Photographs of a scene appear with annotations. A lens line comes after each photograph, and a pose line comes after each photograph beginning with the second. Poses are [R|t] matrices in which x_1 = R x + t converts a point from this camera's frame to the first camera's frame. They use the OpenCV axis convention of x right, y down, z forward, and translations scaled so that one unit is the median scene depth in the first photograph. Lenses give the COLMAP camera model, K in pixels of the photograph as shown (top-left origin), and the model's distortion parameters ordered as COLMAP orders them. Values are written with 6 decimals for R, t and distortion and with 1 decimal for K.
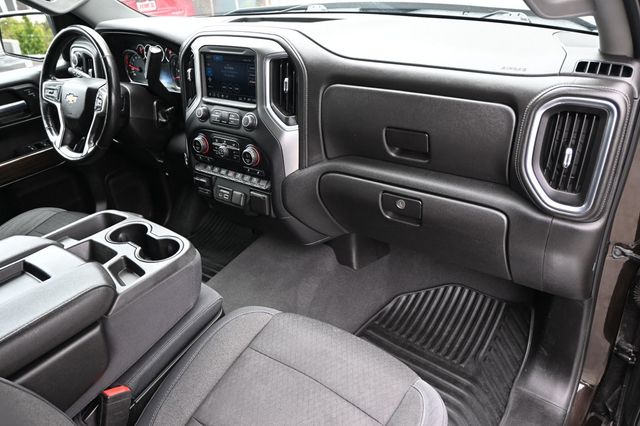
lens RADIAL K [[439.7, 0, 320.0], [0, 439.7, 213.0], [0, 0, 1]] dist [-0.002608, -0.000516]
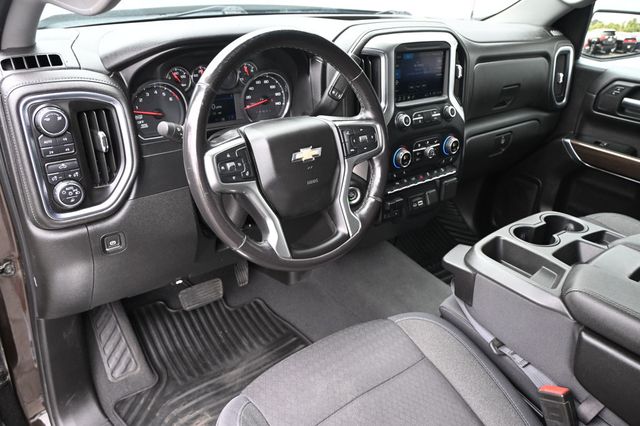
lens RADIAL K [[475.8, 0, 320.0], [0, 475.8, 213.0], [0, 0, 1]] dist [-0.000099, -0.002436]
pose [[0.278961, -0.362439, 0.889280, -1.376464], [0.418472, 0.879371, 0.227129, -0.397017], [-0.864328, 0.308778, 0.396981, 0.936007]]
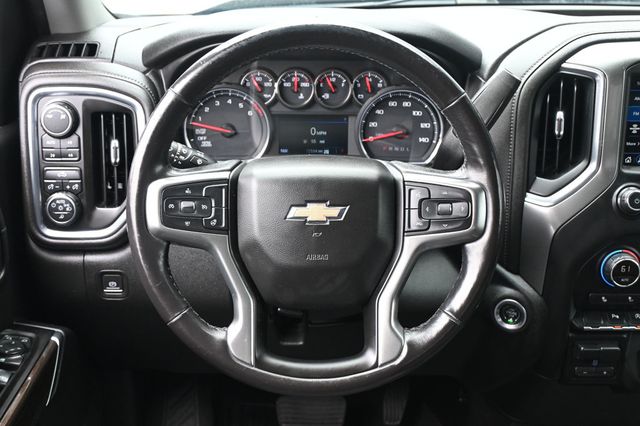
lens RADIAL K [[778.8, 0, 320.0], [0, 778.8, 213.0], [0, 0, 1]] dist [0.007094, 0.003696]
pose [[0.800094, -0.138240, 0.583728, -1.140176], [0.240955, 0.965194, -0.101688, -0.239453], [-0.549354, 0.222013, 0.805556, 0.597287]]
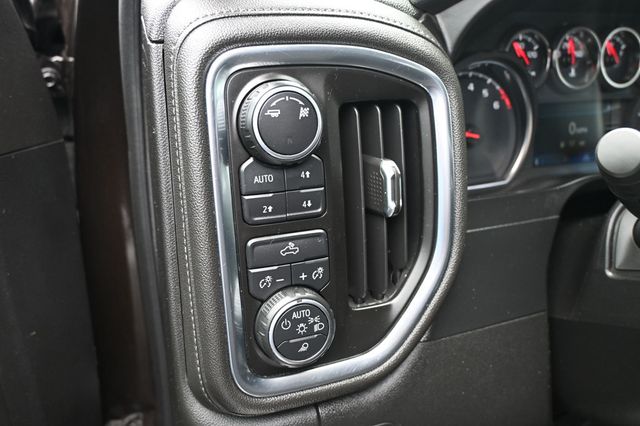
lens RADIAL K [[537.9, 0, 320.0], [0, 537.9, 213.0], [0, 0, 1]] dist [0.002232, -0.000415]
pose [[0.553794, -0.211478, 0.805350, -1.046796], [0.381643, 0.924098, -0.019774, -0.463410], [-0.740041, 0.318307, 0.592470, 1.337761]]
